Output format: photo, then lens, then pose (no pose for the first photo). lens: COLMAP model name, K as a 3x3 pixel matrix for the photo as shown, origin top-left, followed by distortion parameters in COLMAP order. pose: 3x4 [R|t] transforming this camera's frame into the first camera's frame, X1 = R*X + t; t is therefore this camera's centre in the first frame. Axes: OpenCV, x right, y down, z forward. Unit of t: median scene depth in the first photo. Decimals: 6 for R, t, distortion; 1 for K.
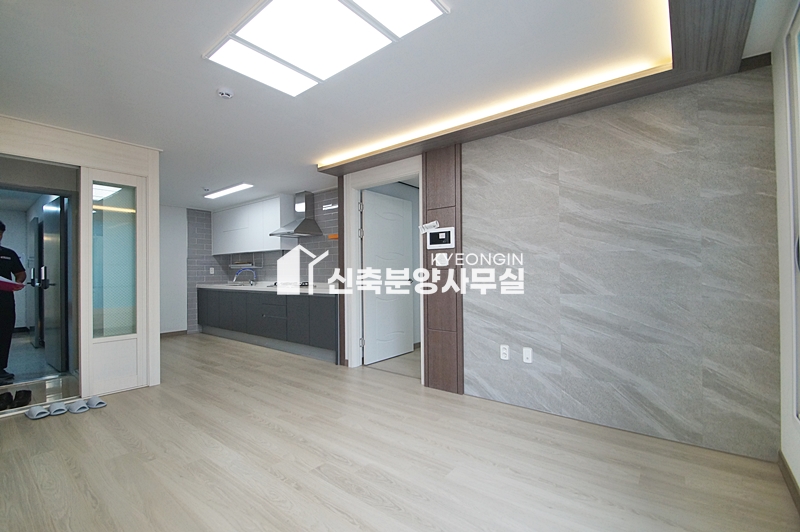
lens RADIAL K [[357.4, 0, 399.0], [0, 357.4, 270.2], [0, 0, 1]] dist [-0.015369, -0.001368]
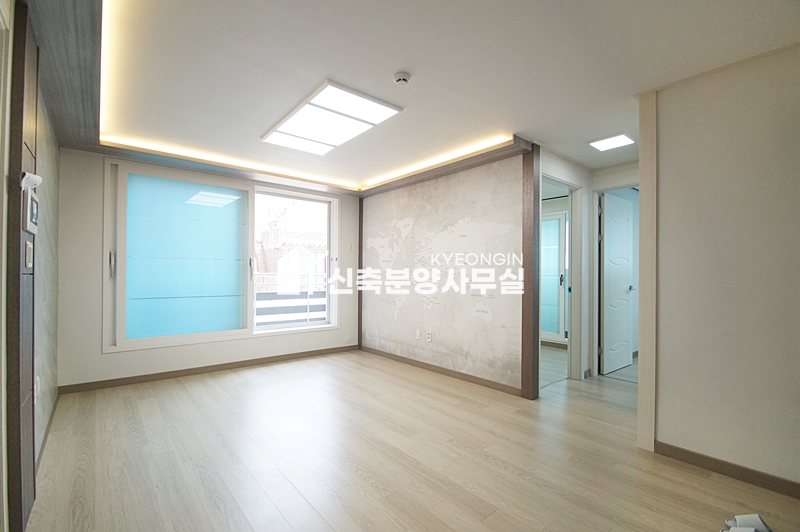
lens RADIAL K [[357.4, 0, 394.5], [0, 357.4, 265.2], [0, 0, 1]] dist [-0.015369, -0.001368]
pose [[-0.981302, 0.008073, 0.192306, -0.744343], [0.008188, 0.999966, -0.000198, -0.040291], [-0.192302, 0.001381, -0.981335, 2.176725]]
